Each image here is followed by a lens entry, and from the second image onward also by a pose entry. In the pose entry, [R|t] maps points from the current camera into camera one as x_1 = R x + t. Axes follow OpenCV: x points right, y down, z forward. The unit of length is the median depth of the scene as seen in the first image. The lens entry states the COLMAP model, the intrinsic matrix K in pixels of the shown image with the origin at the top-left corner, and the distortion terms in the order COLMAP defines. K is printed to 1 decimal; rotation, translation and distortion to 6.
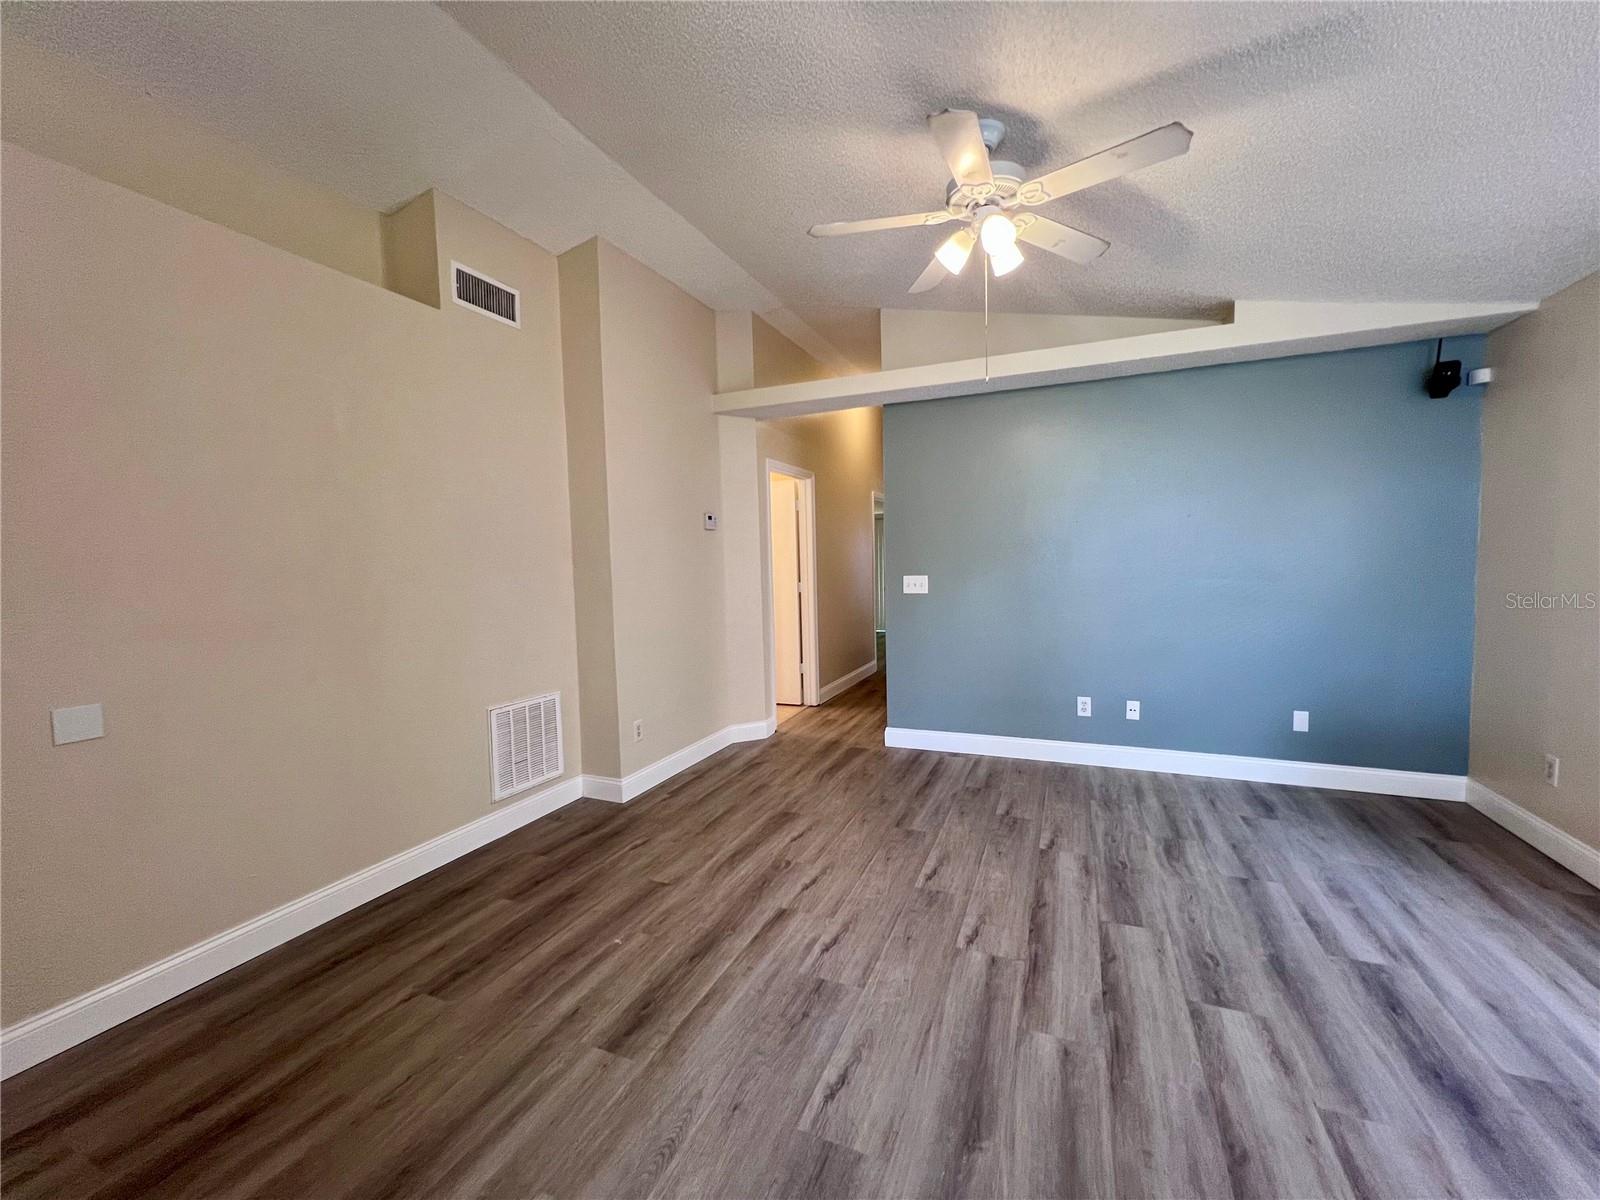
lens RADIAL K [[643.3, 0, 796.5], [0, 643.3, 600.3], [0, 0, 1]] dist [-0.000629, -0.000009]
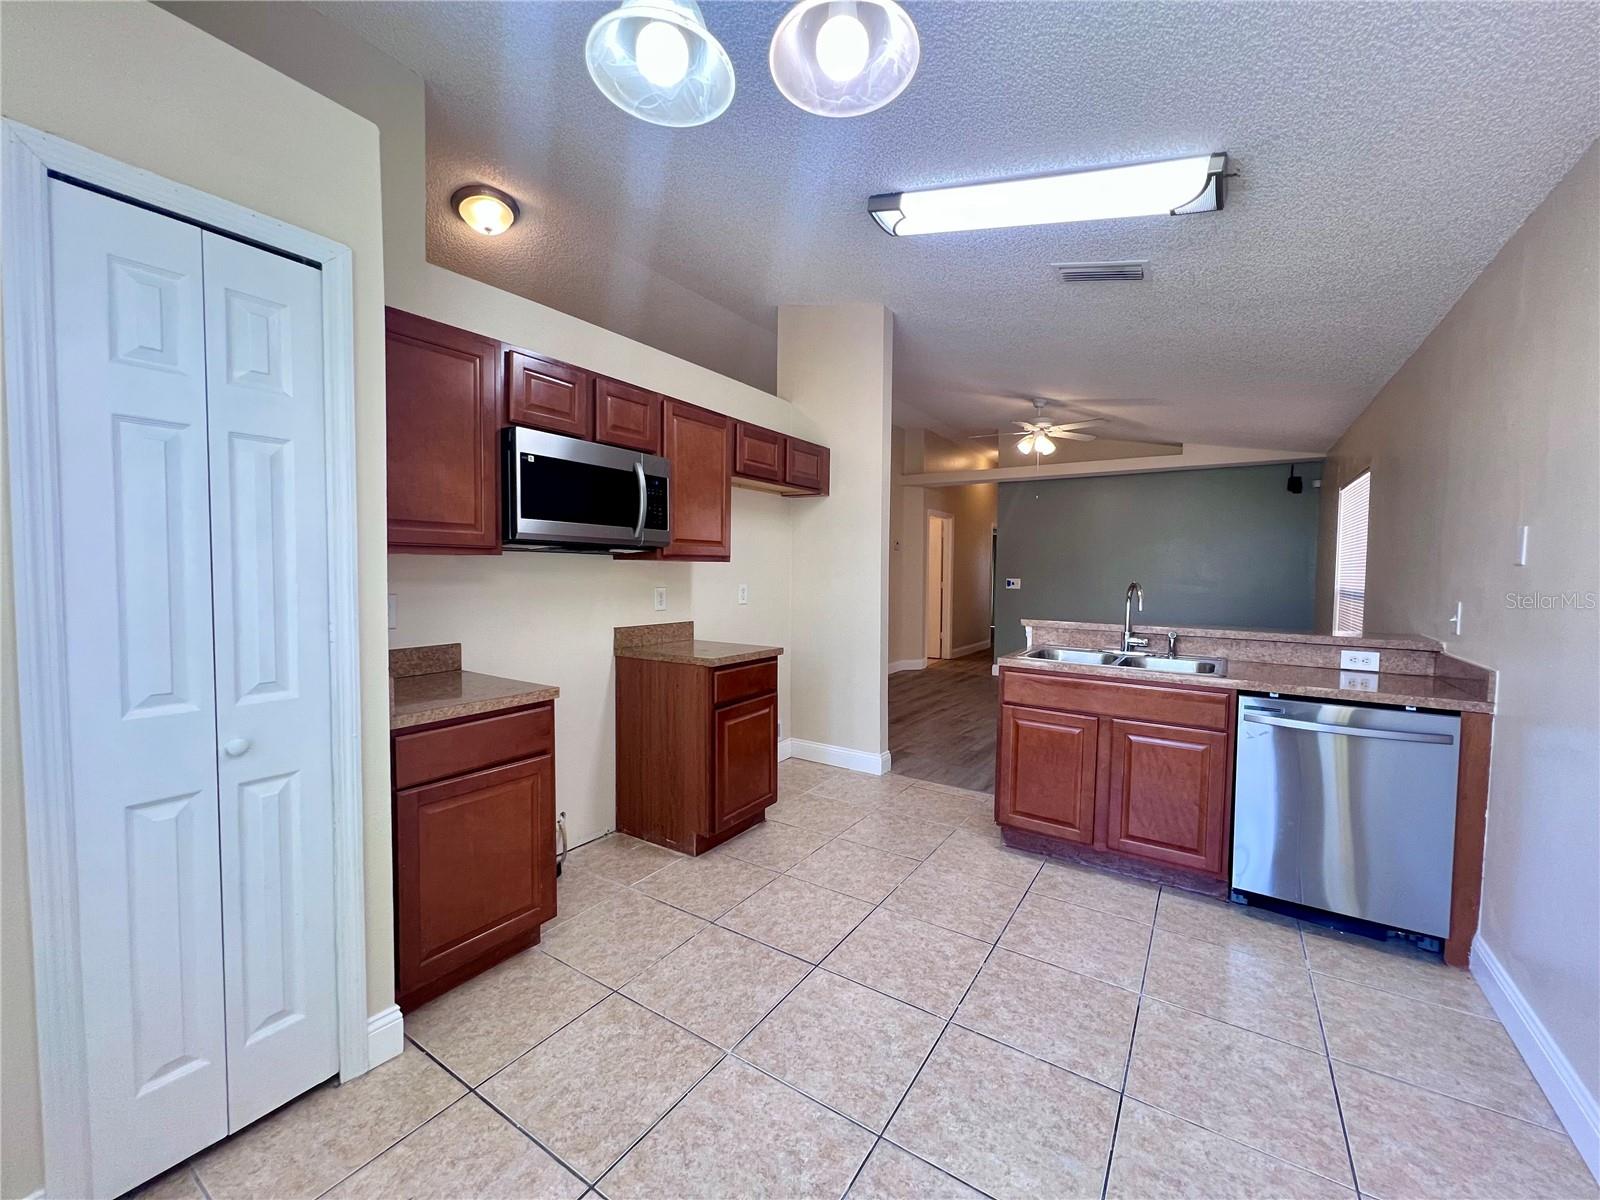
lens RADIAL K [[643.3, 0, 808.1], [0, 643.3, 596.6], [0, 0, 1]] dist [-0.000629, -0.000009]
pose [[0.985920, 0.037222, -0.163021, -0.080899], [-0.038558, 0.999244, -0.005037, 0.042943], [0.162711, 0.011252, 0.986610, -0.840578]]
